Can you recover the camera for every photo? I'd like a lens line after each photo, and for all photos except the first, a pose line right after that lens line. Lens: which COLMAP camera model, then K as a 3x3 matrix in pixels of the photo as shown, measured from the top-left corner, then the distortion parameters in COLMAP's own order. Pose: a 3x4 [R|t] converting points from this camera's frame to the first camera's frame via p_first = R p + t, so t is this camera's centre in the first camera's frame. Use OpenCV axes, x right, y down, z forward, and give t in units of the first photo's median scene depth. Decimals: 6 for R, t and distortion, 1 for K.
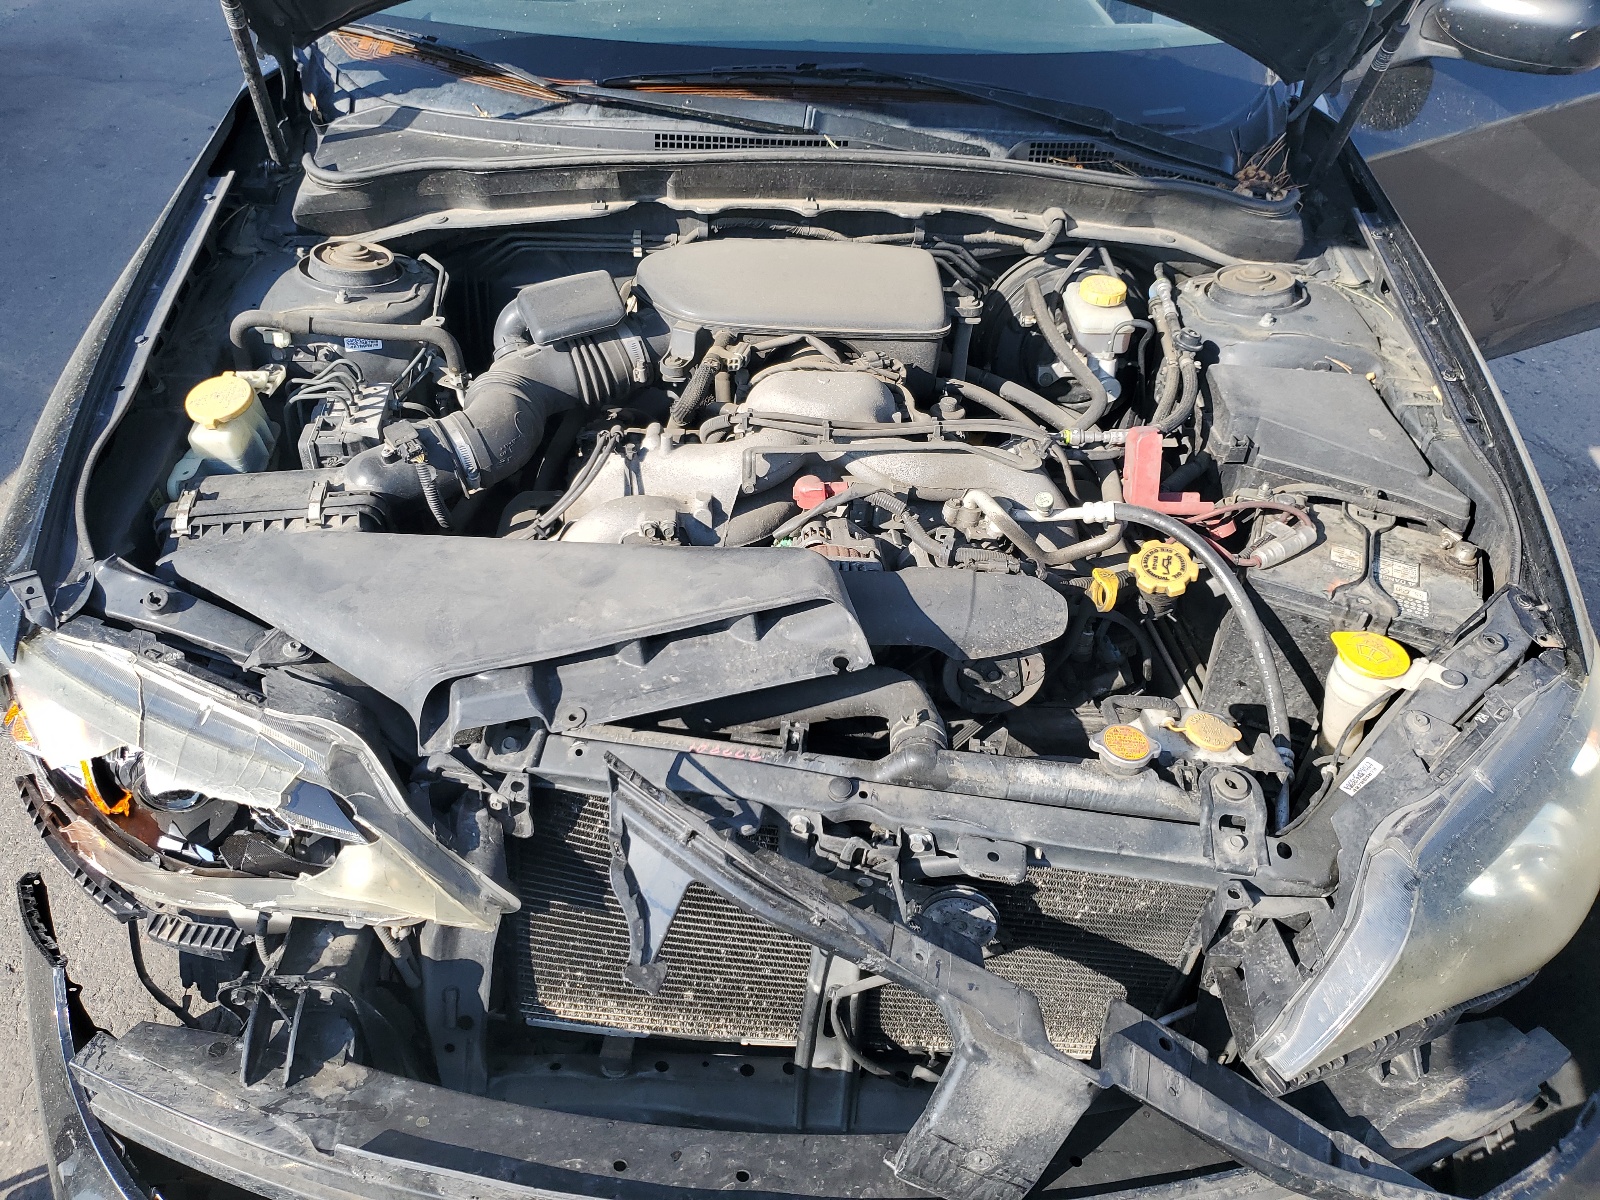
lens RADIAL K [[1232.6, 0, 800.0], [0, 1232.6, 600.0], [0, 0, 1]] dist [-0.000794, 0.004622]
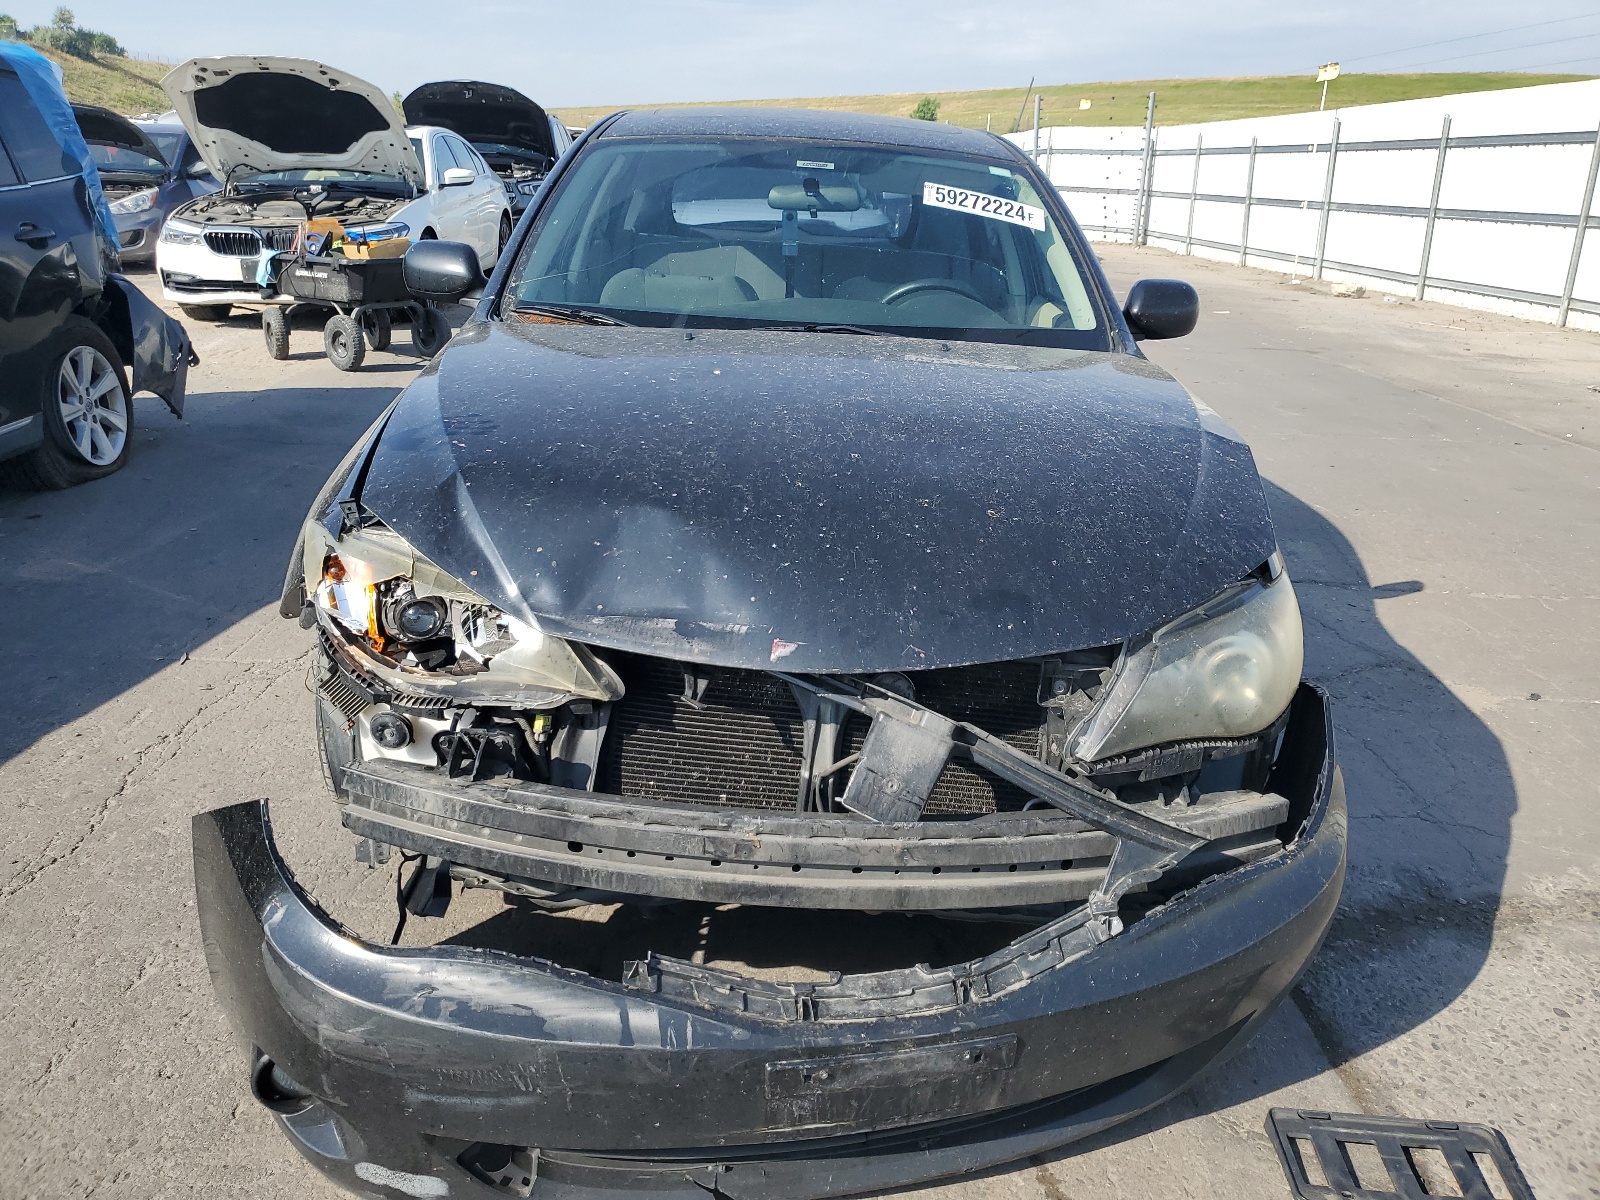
lens RADIAL K [[1232.6, 0, 800.0], [0, 1232.6, 600.0], [0, 0, 1]] dist [-0.000794, 0.004622]
pose [[0.997908, 0.010586, -0.063775, 0.099365], [-0.029660, 0.951517, -0.306161, 0.569067], [0.057442, 0.307413, 0.949841, -0.511896]]
